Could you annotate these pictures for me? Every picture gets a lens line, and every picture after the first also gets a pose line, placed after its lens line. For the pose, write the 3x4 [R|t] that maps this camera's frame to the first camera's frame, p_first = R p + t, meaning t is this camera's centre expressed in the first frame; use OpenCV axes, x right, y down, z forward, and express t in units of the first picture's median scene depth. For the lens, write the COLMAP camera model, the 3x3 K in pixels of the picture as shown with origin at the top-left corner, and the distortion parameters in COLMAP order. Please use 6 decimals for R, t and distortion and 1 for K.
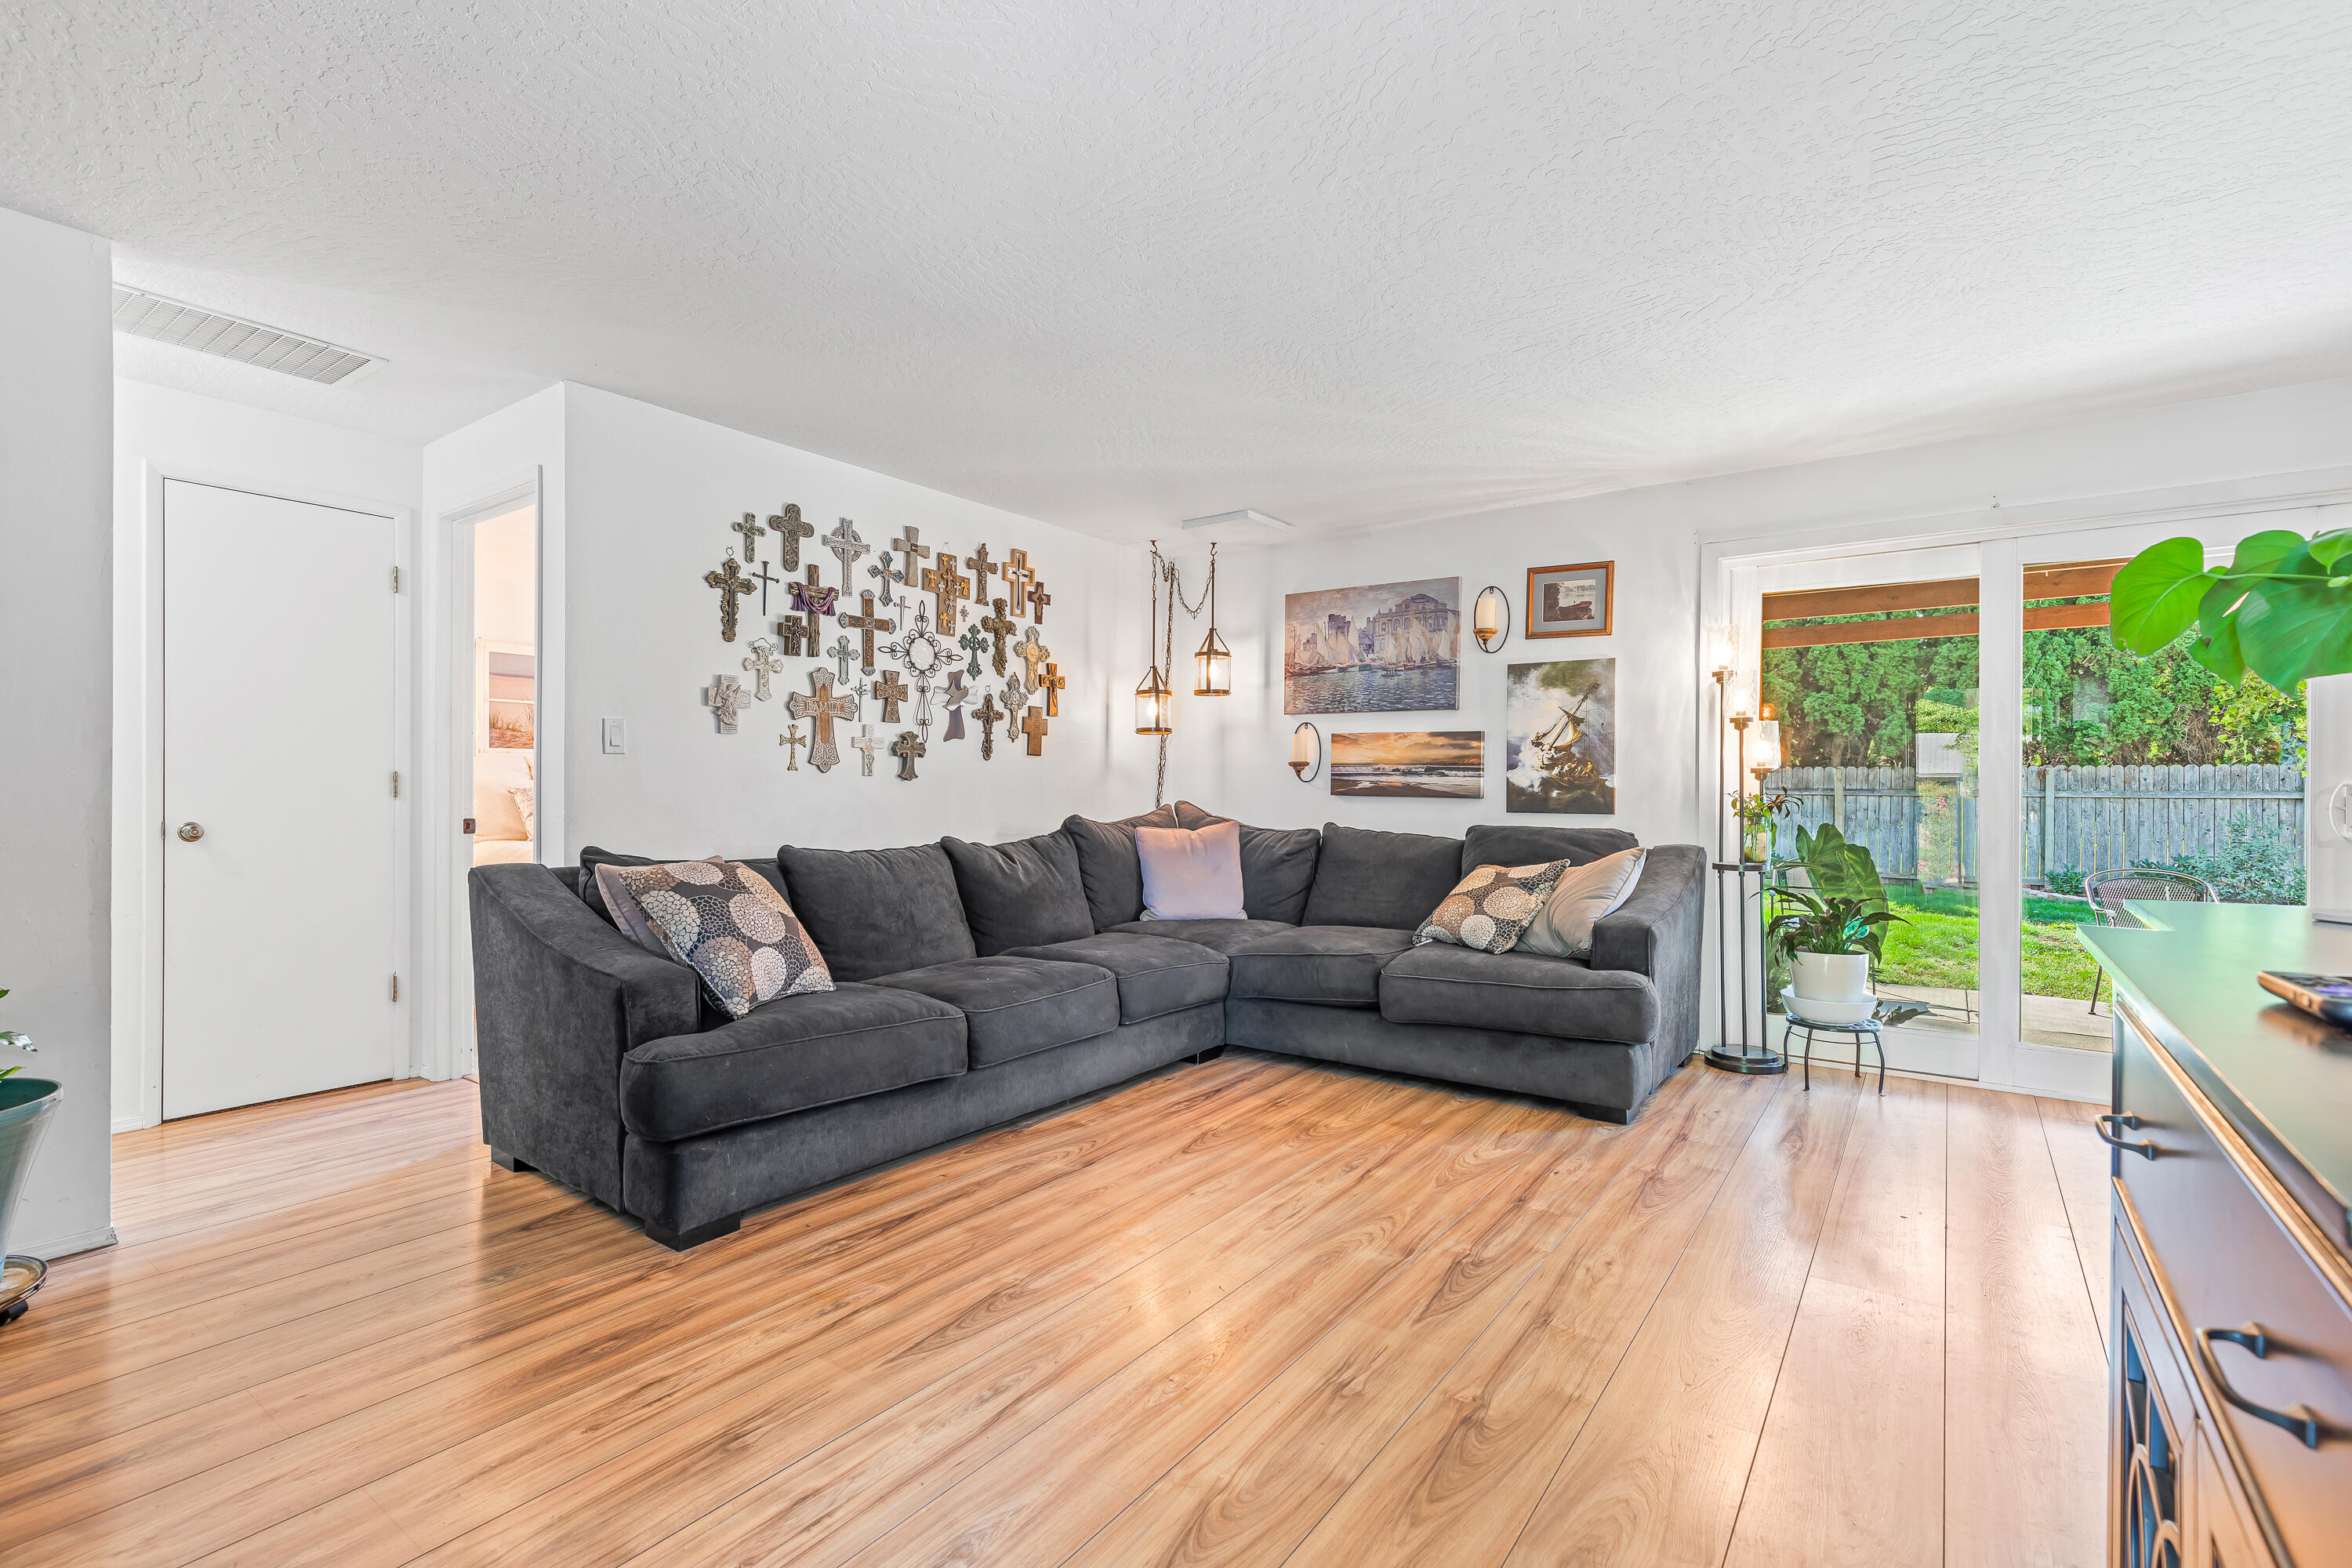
lens RADIAL K [[1067.8, 0, 1180.1], [0, 1067.8, 790.6], [0, 0, 1]] dist [0.013844, -0.000693]
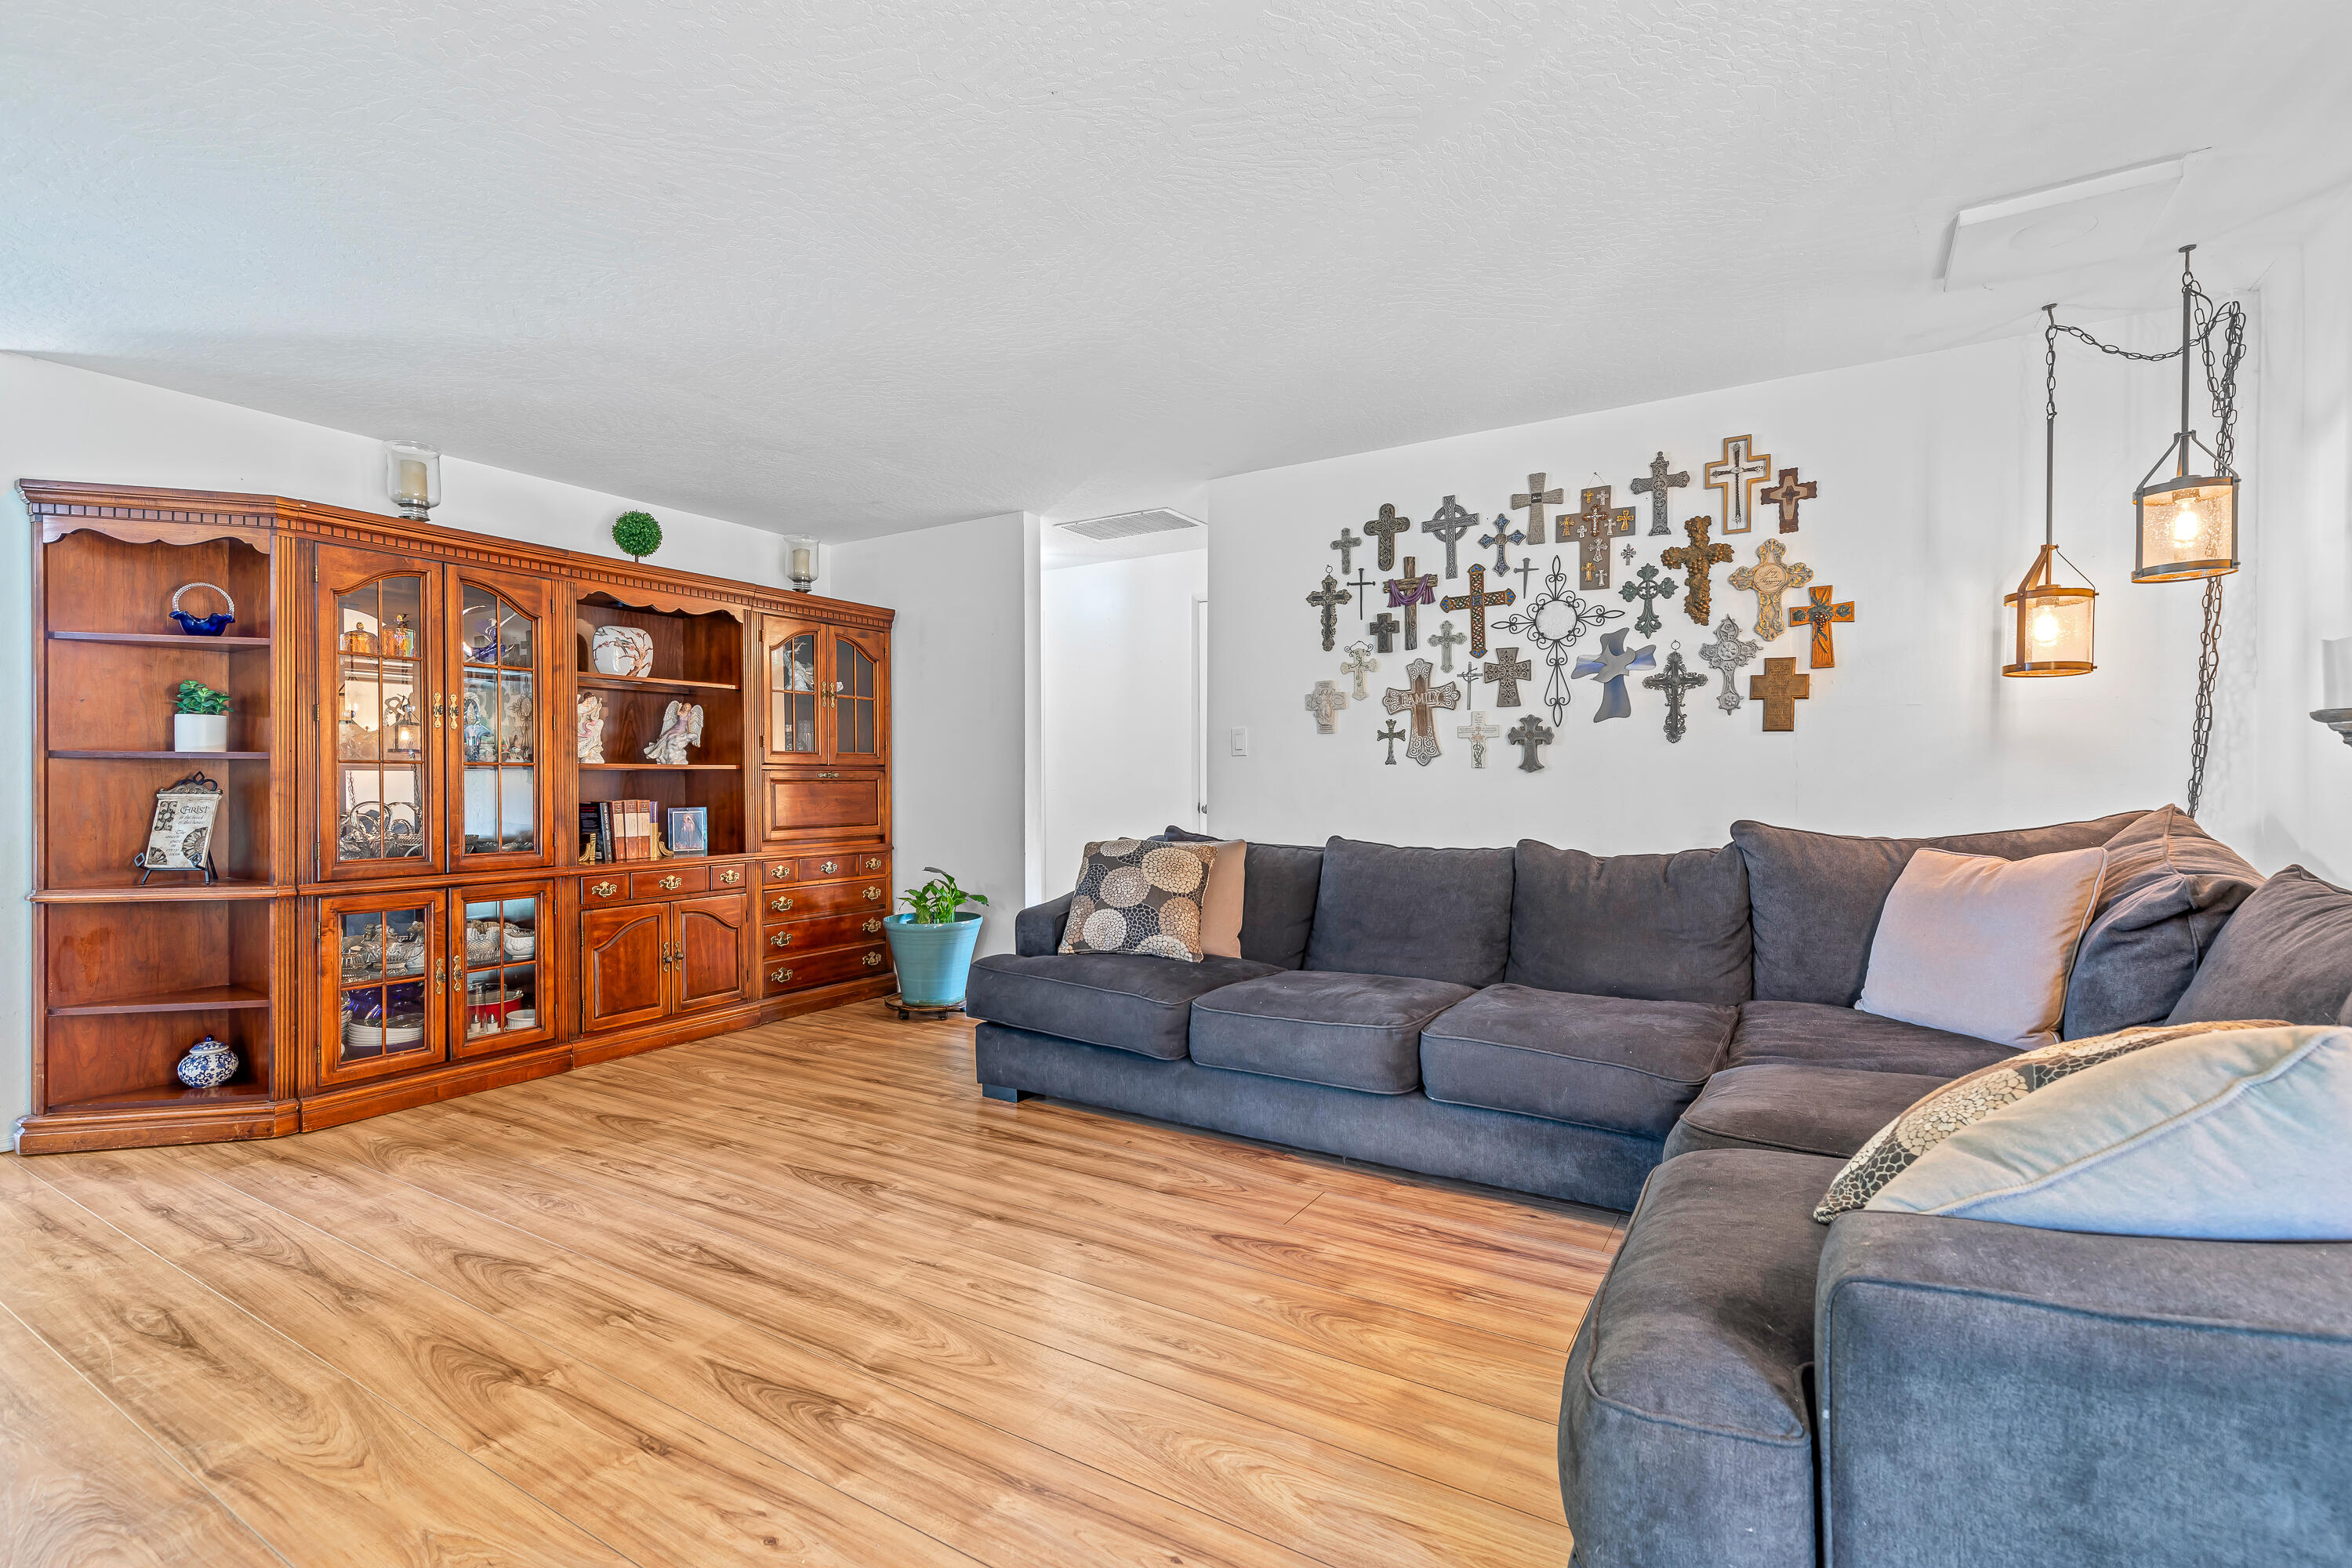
lens RADIAL K [[1067.8, 0, 1189.7], [0, 1067.8, 784.9], [0, 0, 1]] dist [0.013844, -0.000693]
pose [[0.069843, 0.002097, -0.997556, 0.660332], [0.003648, 0.999991, 0.002358, -0.002667], [0.997551, -0.003804, 0.069835, 0.758486]]
